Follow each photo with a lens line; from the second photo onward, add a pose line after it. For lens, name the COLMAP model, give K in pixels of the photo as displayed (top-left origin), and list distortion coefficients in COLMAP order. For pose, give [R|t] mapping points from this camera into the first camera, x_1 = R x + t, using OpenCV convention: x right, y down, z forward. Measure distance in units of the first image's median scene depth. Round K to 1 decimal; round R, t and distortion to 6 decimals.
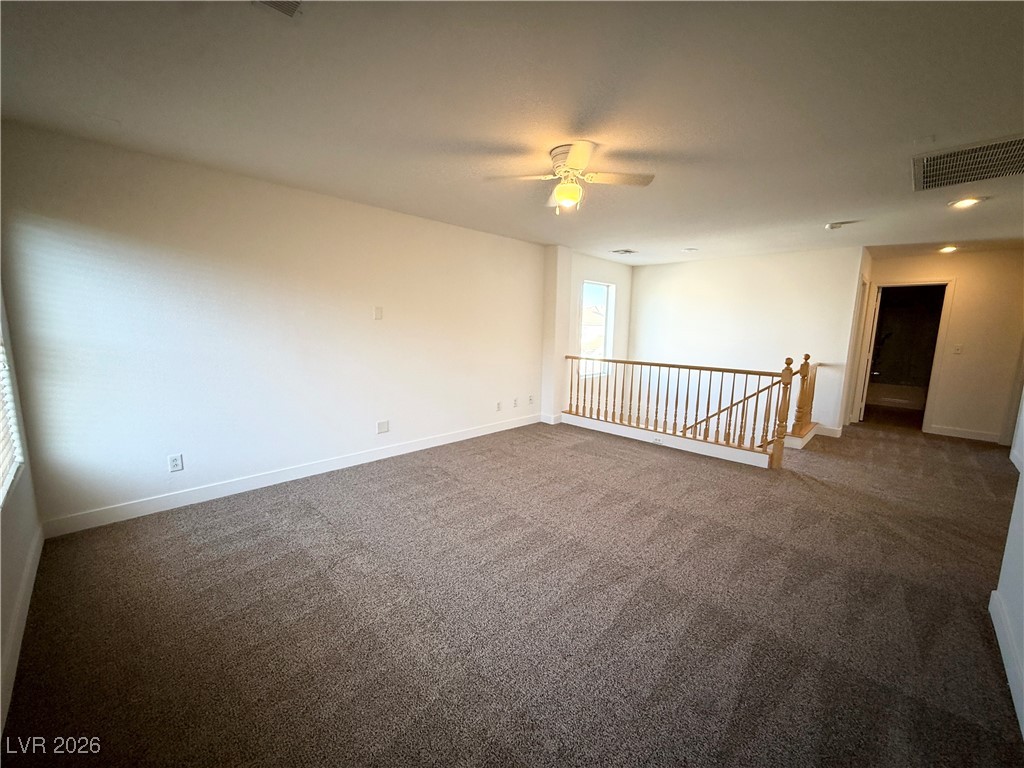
lens RADIAL K [[407.3, 0, 510.7], [0, 407.3, 384.1], [0, 0, 1]] dist [0.000216, 0.000362]
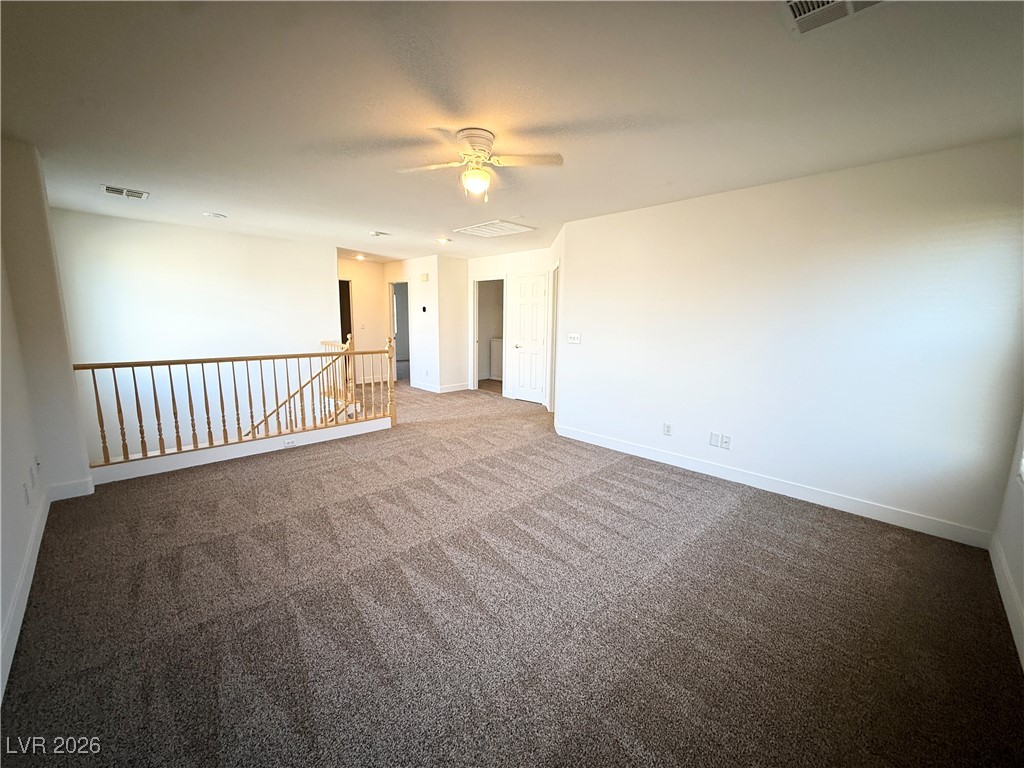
lens RADIAL K [[407.3, 0, 510.7], [0, 407.3, 384.1], [0, 0, 1]] dist [0.000216, 0.000362]
pose [[0.007623, -0.180267, 0.983588, -0.557991], [0.128569, 0.975629, 0.177812, -0.095033], [-0.991671, 0.125103, 0.030614, 0.588975]]
